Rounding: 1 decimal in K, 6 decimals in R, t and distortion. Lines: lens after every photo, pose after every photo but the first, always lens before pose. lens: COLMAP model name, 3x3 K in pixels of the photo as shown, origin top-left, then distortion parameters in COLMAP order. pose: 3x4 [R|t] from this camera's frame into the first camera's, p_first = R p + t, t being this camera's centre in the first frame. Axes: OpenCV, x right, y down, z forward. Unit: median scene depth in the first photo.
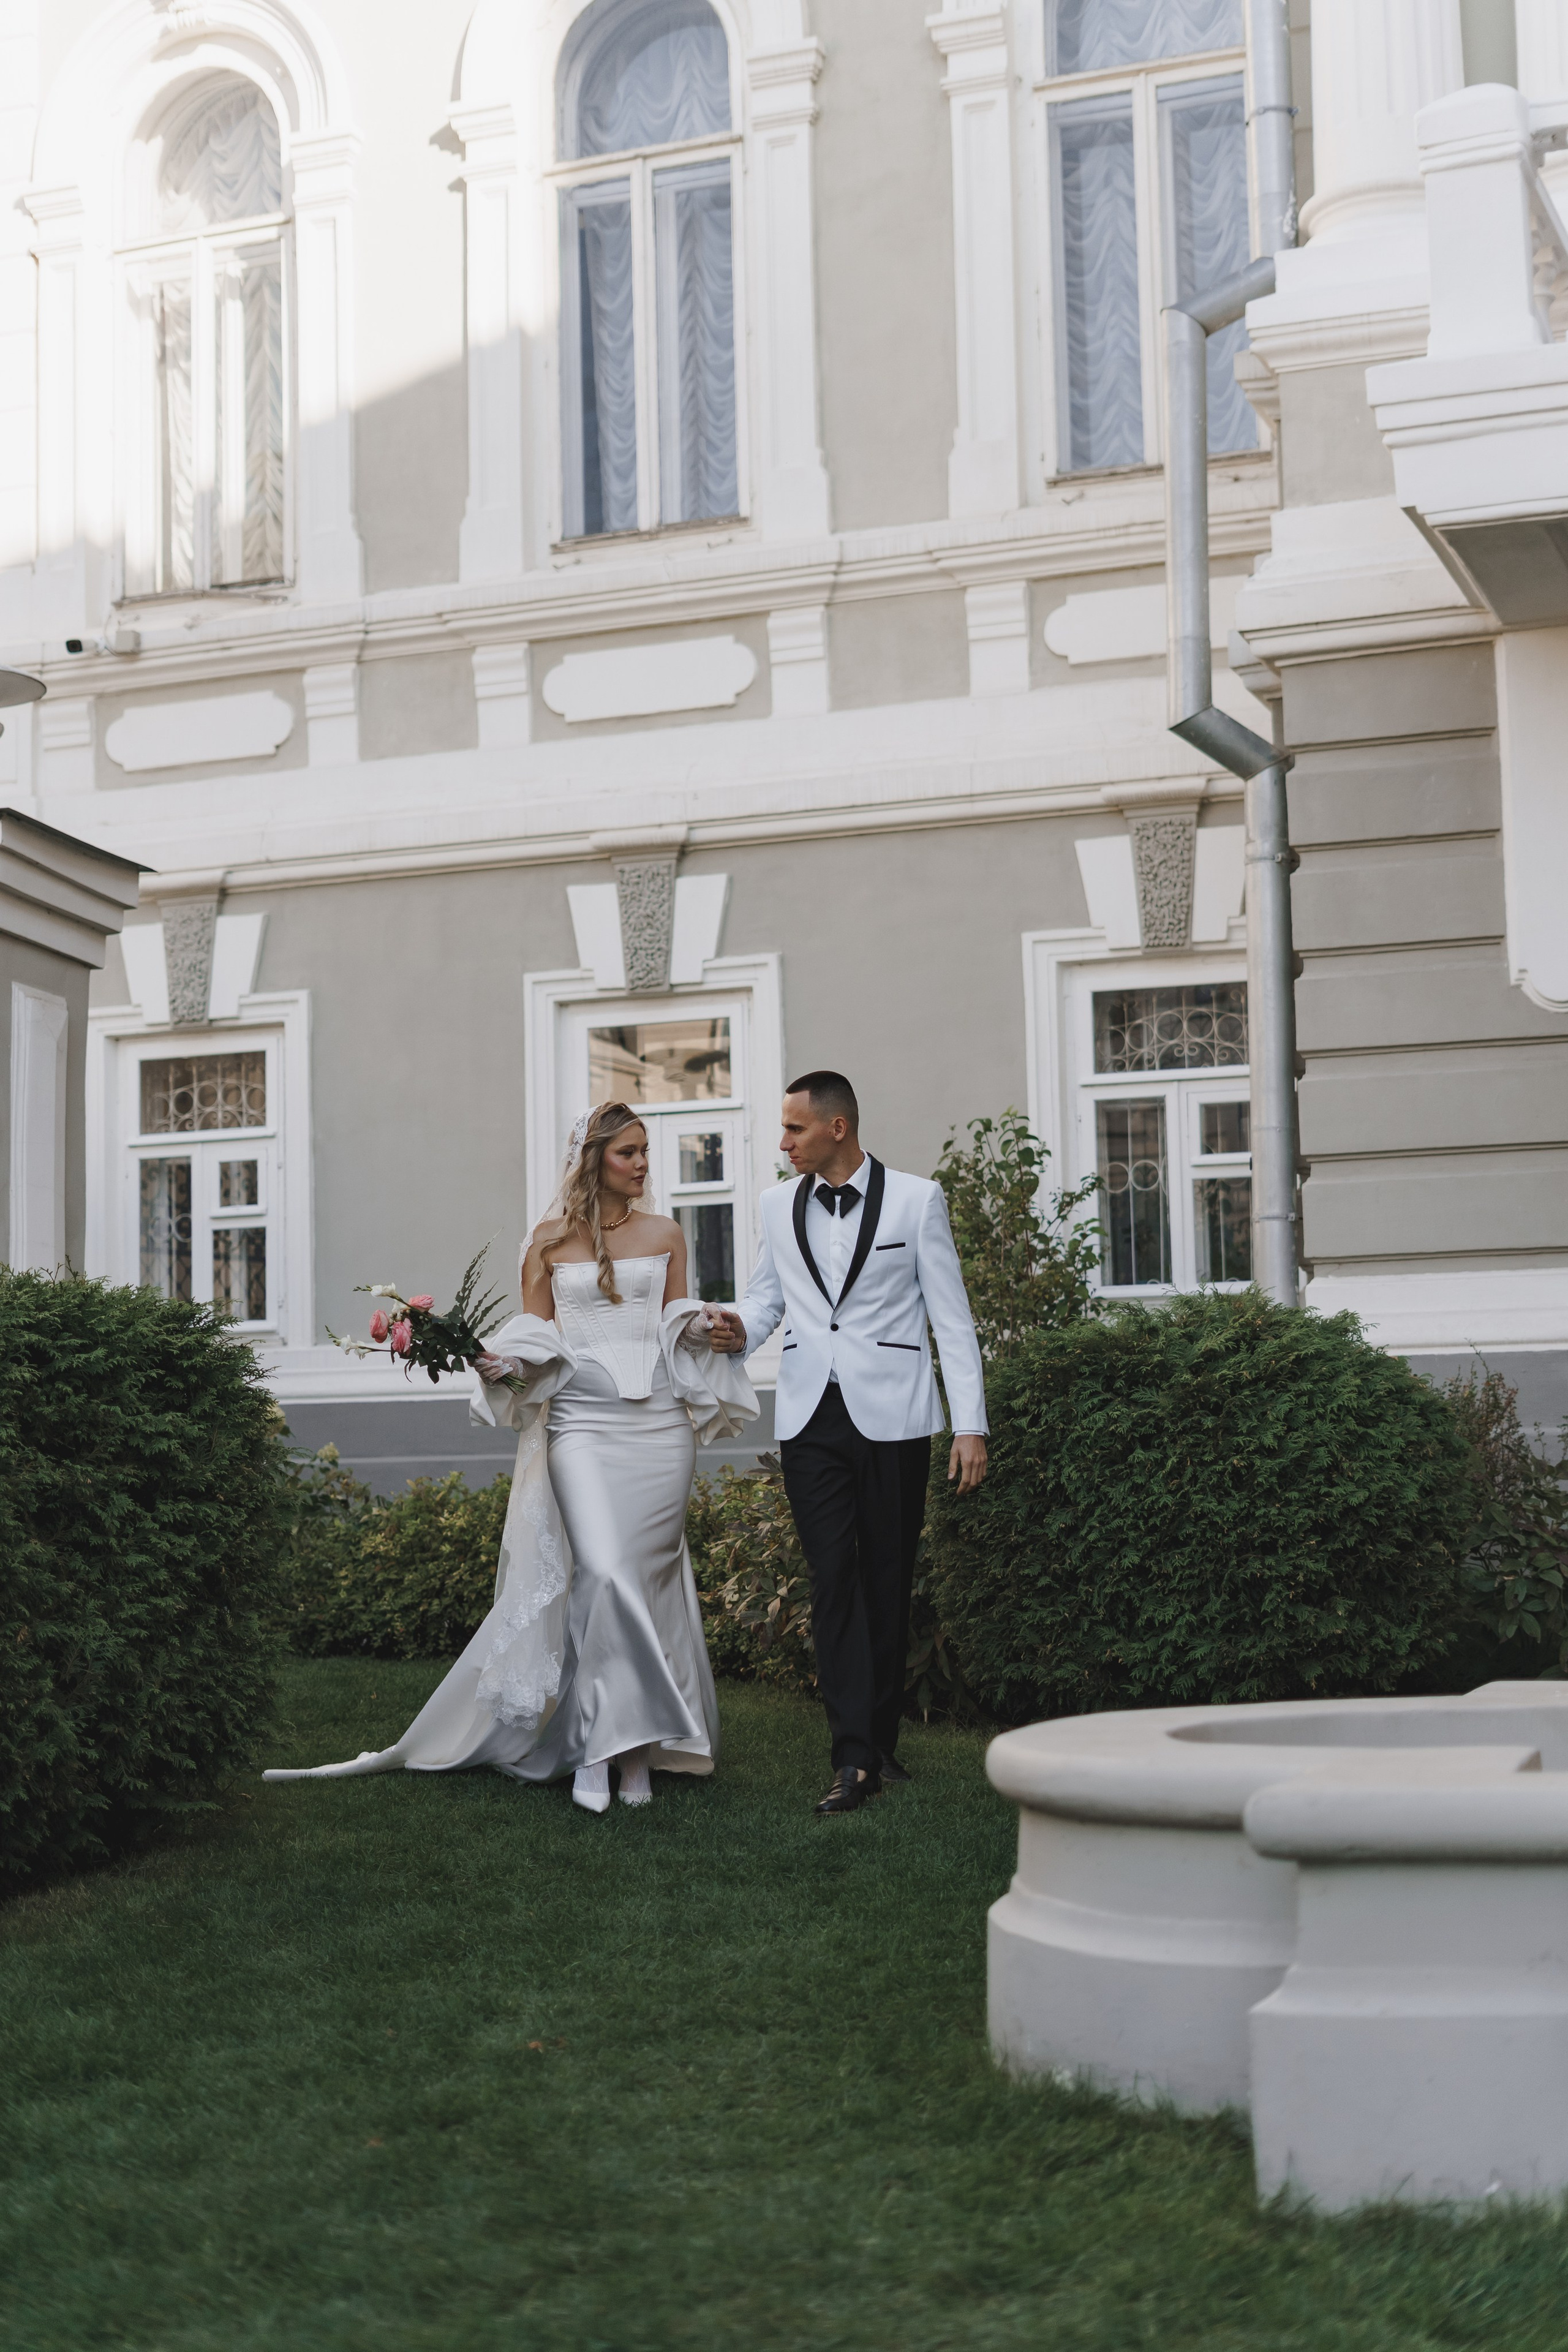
lens RADIAL K [[3376.7, 0, 784.0], [0, 3376.7, 1176.0], [0, 0, 1]] dist [-0.013050, 0.016560]
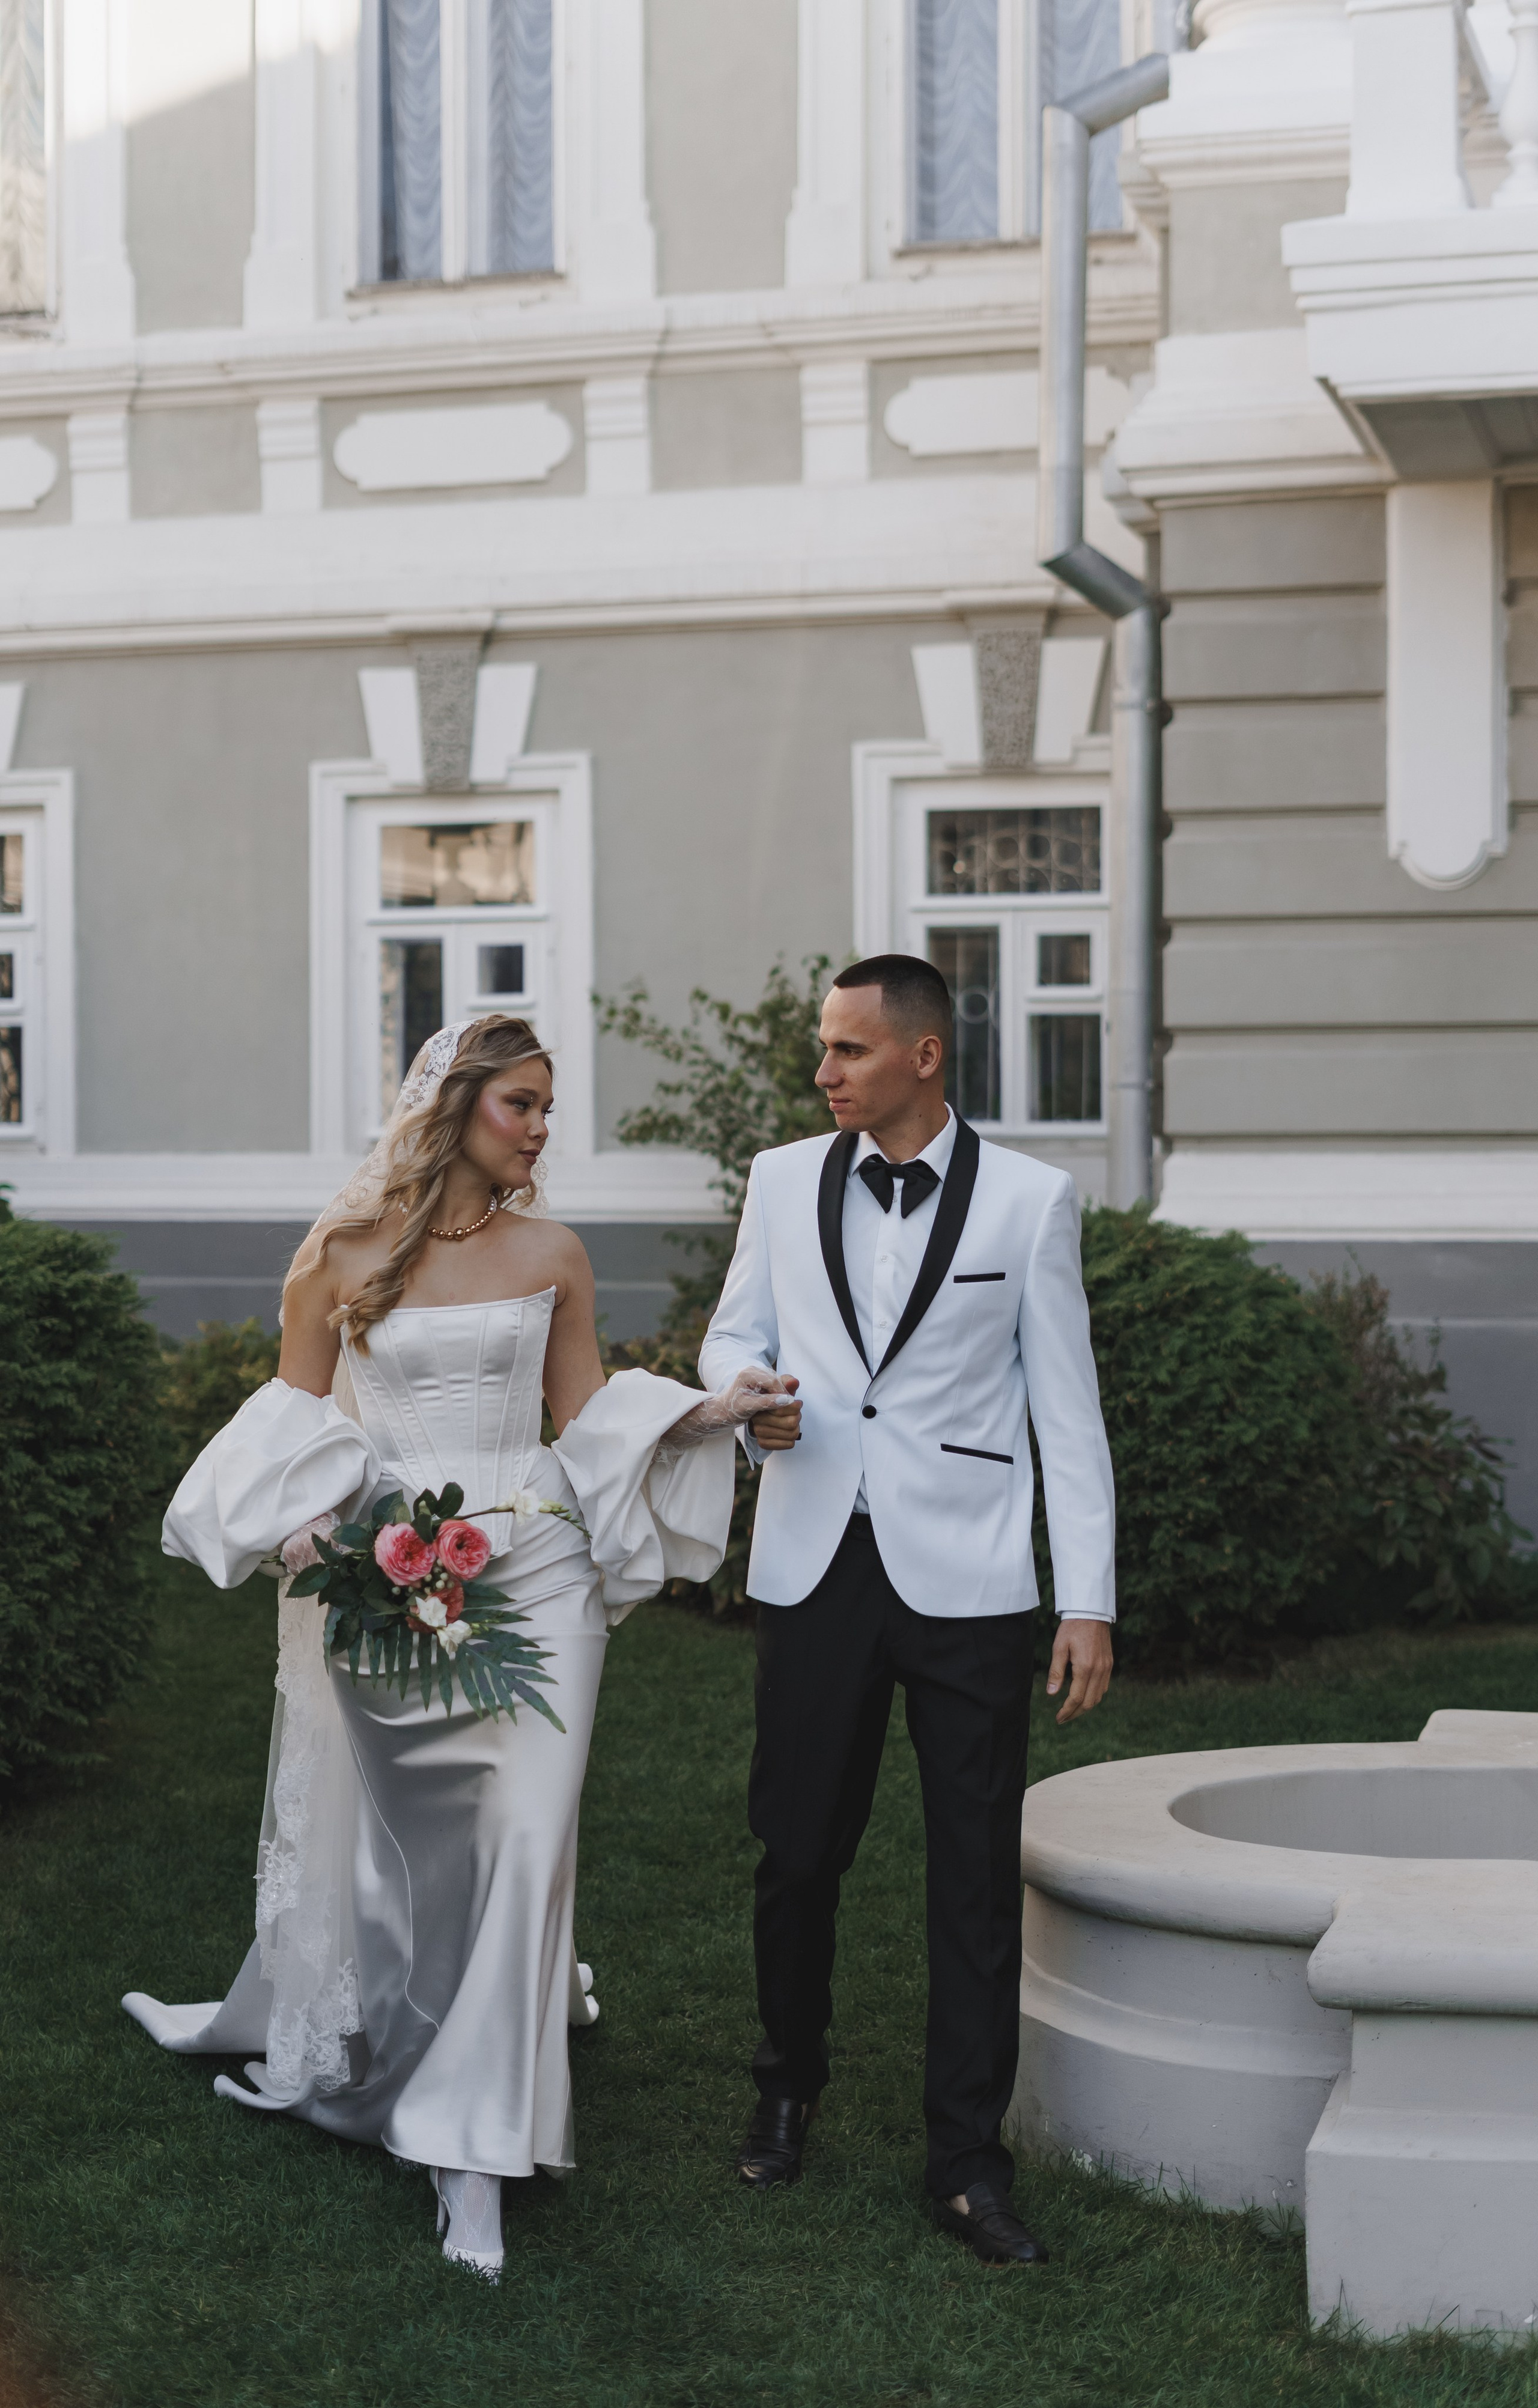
lens RADIAL K [[3655.0, 0, 777.8], [0, 3655.0, 1259.9], [0, 0, 1]] dist [-0.034658, 0.135838]
pose [[0.997119, 0.019314, 0.073351, -0.026115], [-0.026302, 0.995078, 0.095537, -0.030398], [-0.071145, -0.097191, 0.992720, -0.023504]]
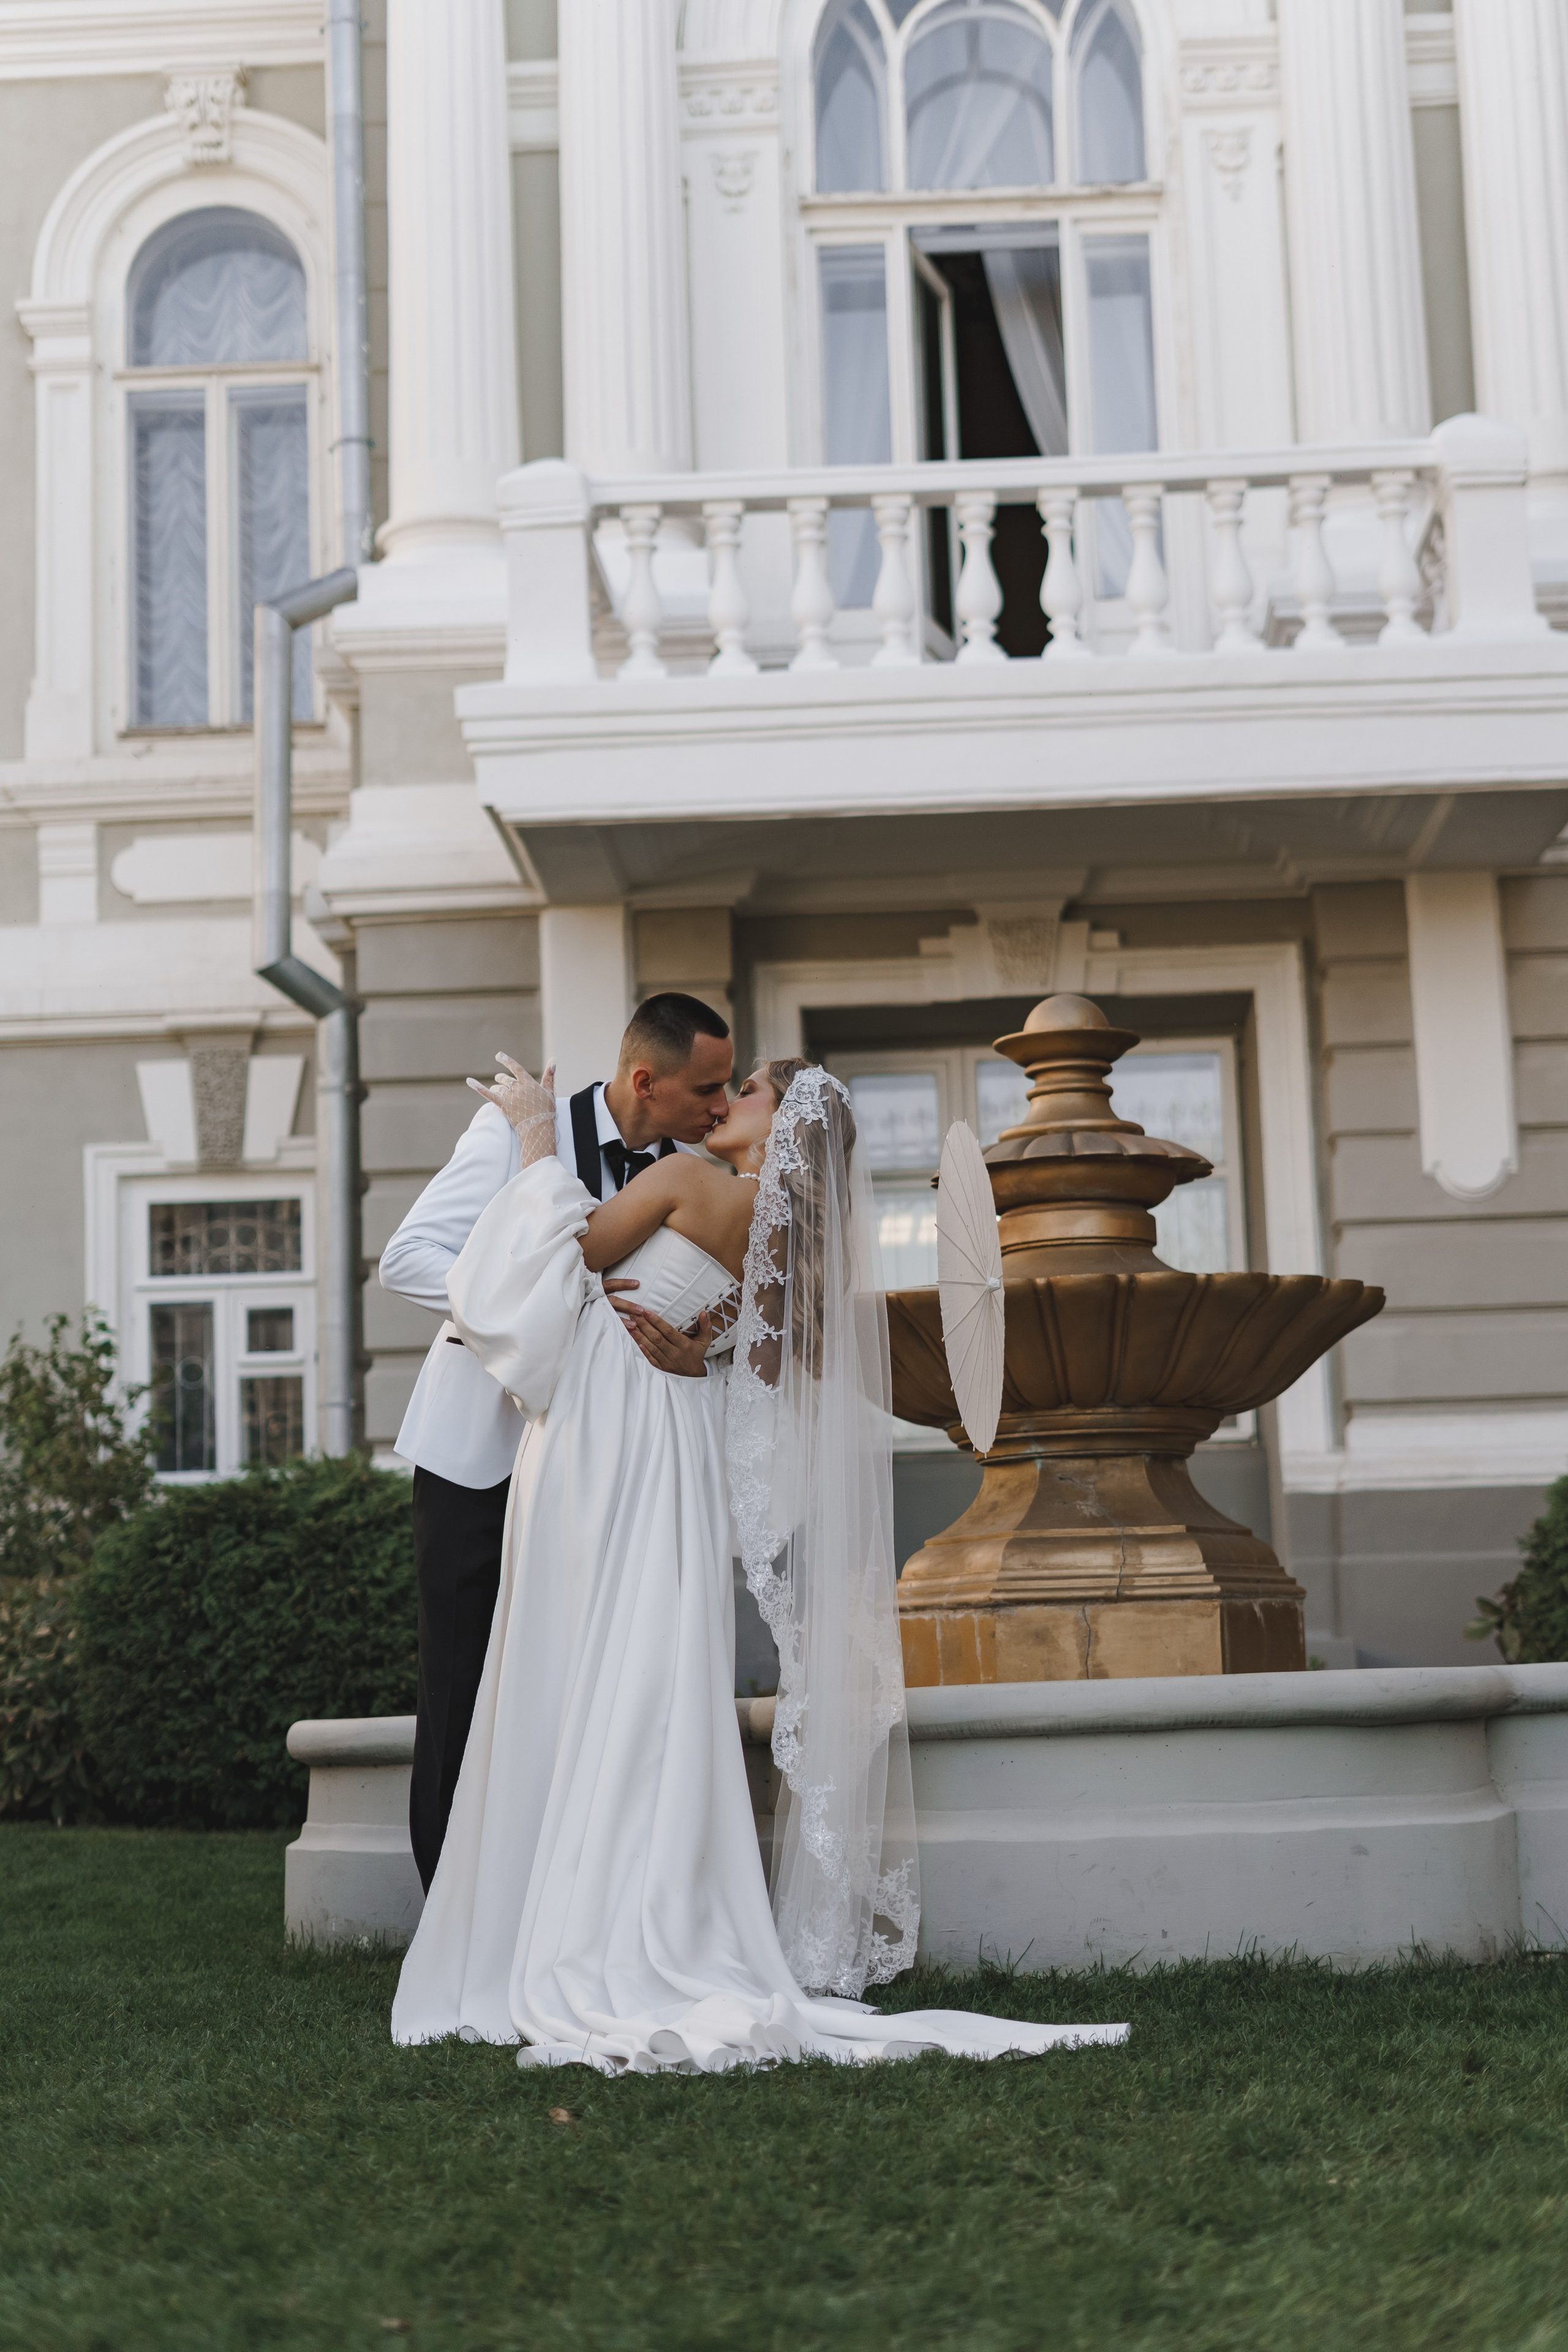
lens RADIAL K [[3376.7, 0, 784.0], [0, 3376.7, 1176.0], [0, 0, 1]] dist [-0.013050, 0.016560]
pose [[0.952858, 0.035855, 0.301290, -0.048476], [-0.015791, 0.997508, -0.068768, 0.009735], [-0.303005, 0.060769, 0.951050, -0.111726]]
